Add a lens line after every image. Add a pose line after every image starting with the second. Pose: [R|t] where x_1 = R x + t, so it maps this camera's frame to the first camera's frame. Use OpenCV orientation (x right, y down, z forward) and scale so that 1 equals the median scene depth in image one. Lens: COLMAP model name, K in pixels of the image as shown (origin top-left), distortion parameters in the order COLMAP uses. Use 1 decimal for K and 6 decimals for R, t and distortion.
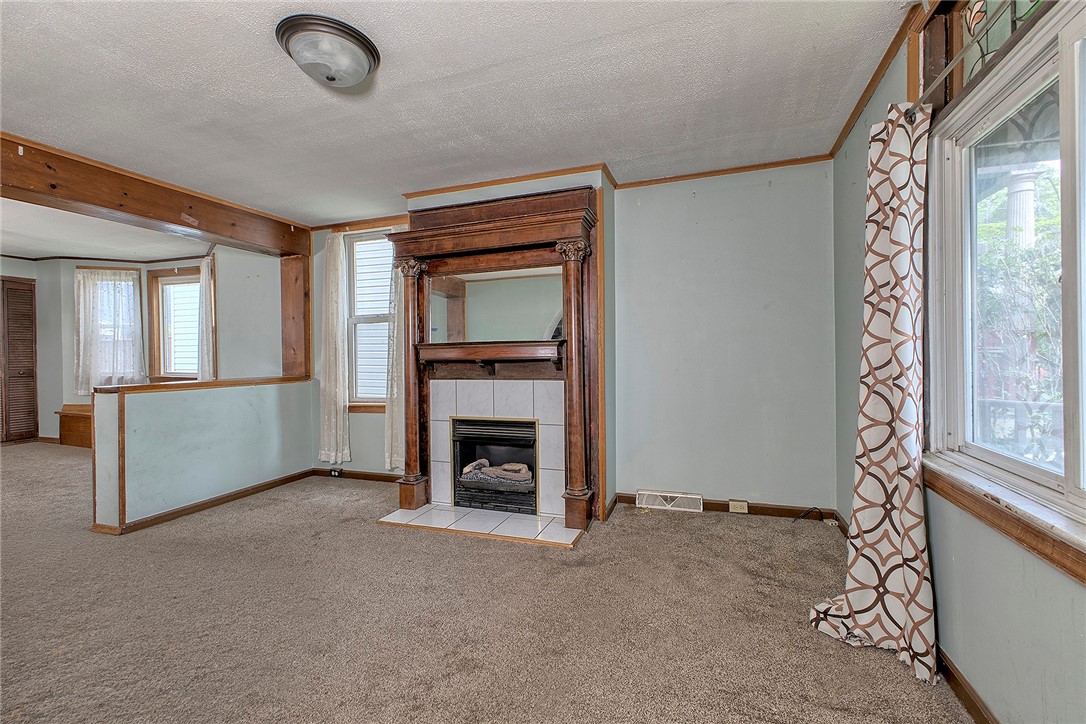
lens RADIAL K [[465.0, 0, 544.5], [0, 465.0, 360.8], [0, 0, 1]] dist [0.002917, -0.000875]
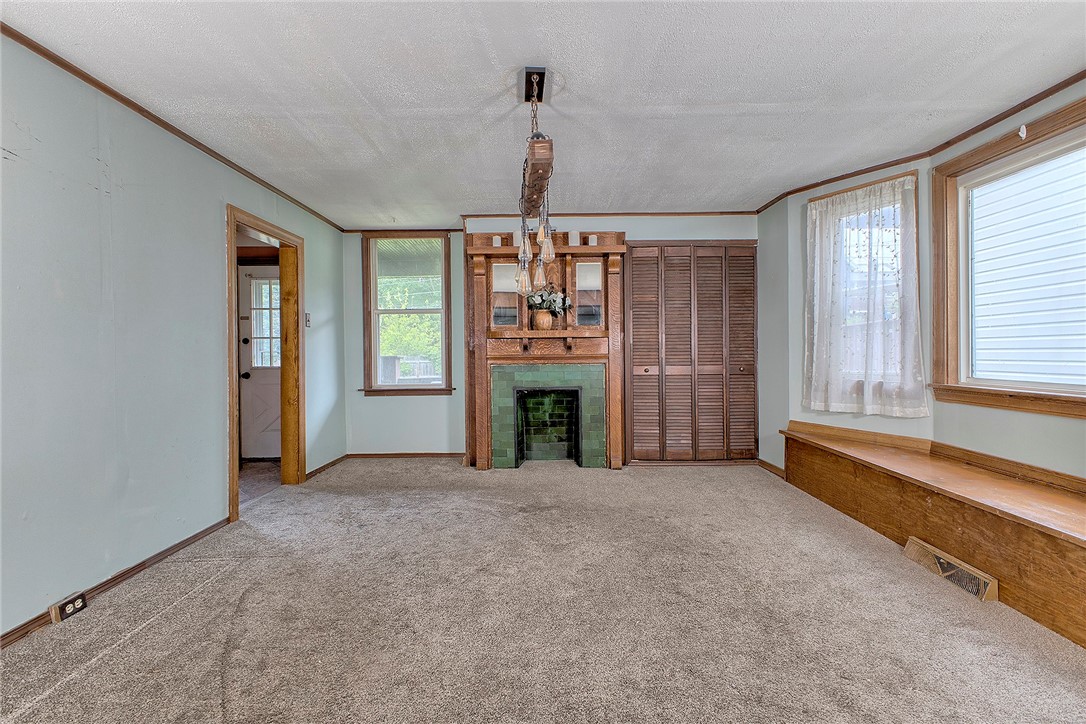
lens RADIAL K [[465.0, 0, 542.2], [0, 465.0, 358.5], [0, 0, 1]] dist [0.002917, -0.000875]
pose [[0.330818, 0.014922, -0.943577, -0.529329], [-0.003288, 0.999887, 0.014660, -0.000150], [0.943689, -0.001747, 0.330829, 0.454871]]
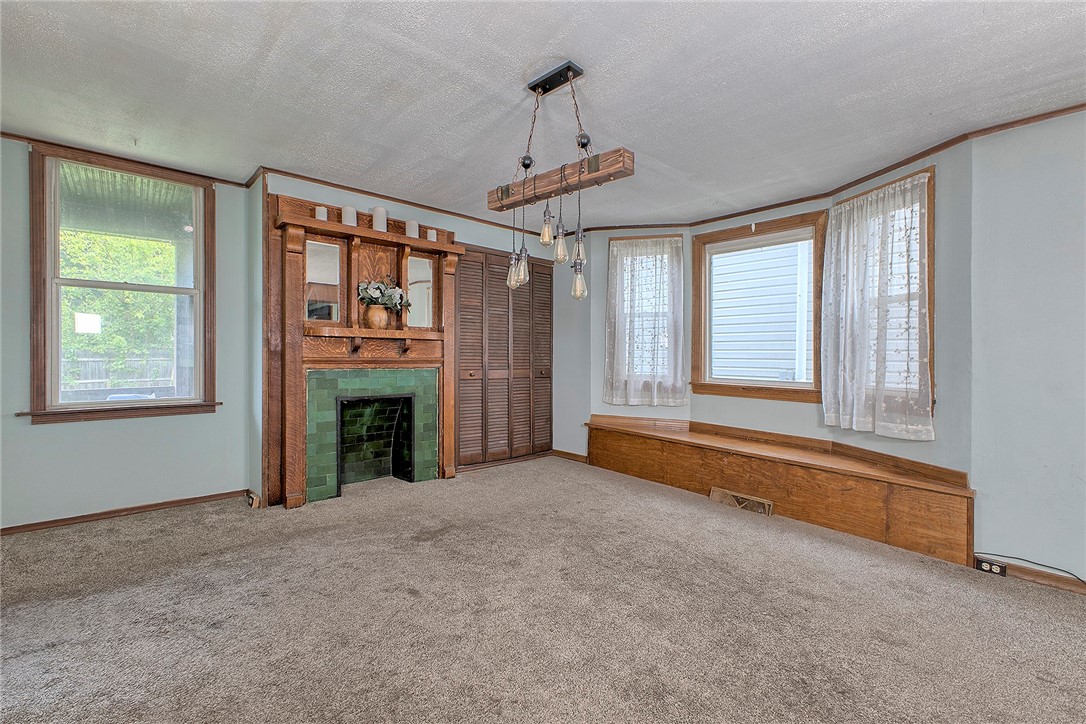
lens RADIAL K [[465.0, 0, 547.3], [0, 465.0, 357.7], [0, 0, 1]] dist [0.002917, -0.000875]
pose [[0.878738, 0.017876, -0.476969, -0.711492], [-0.021171, 0.999775, -0.001534, 0.000643], [0.476835, 0.011446, 0.878919, 0.265346]]
